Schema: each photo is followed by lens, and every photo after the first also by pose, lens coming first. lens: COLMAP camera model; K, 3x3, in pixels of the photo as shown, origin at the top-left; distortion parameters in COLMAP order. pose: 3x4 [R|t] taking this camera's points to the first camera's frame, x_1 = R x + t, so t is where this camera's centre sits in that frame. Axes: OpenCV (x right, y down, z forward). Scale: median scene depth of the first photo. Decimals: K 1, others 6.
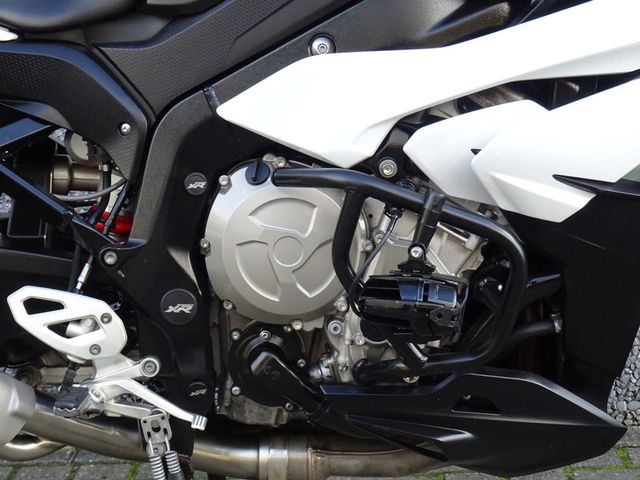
lens RADIAL K [[1676.1, 0, 320.0], [0, 1676.1, 240.0], [0, 0, 1]] dist [-0.038944, -0.473039]
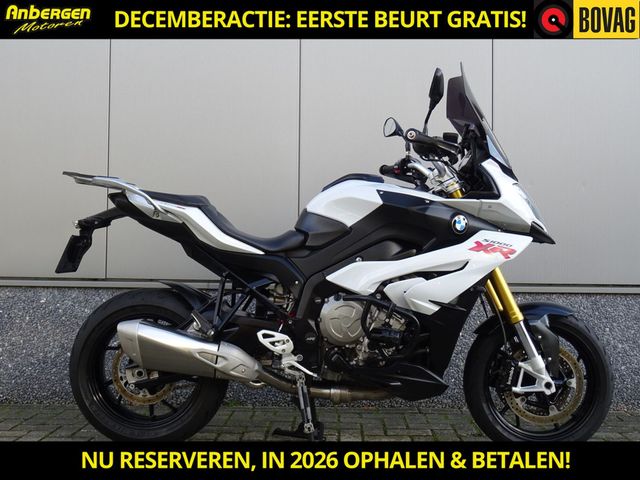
lens RADIAL K [[724.5, 0, 320.0], [0, 724.5, 240.0], [0, 0, 1]] dist [0.017954, 0.006044]
pose [[0.998630, 0.051016, 0.011602, -0.091941], [-0.047603, 0.978005, -0.203079, 0.137100], [-0.021707, 0.202248, 0.979094, -0.400482]]
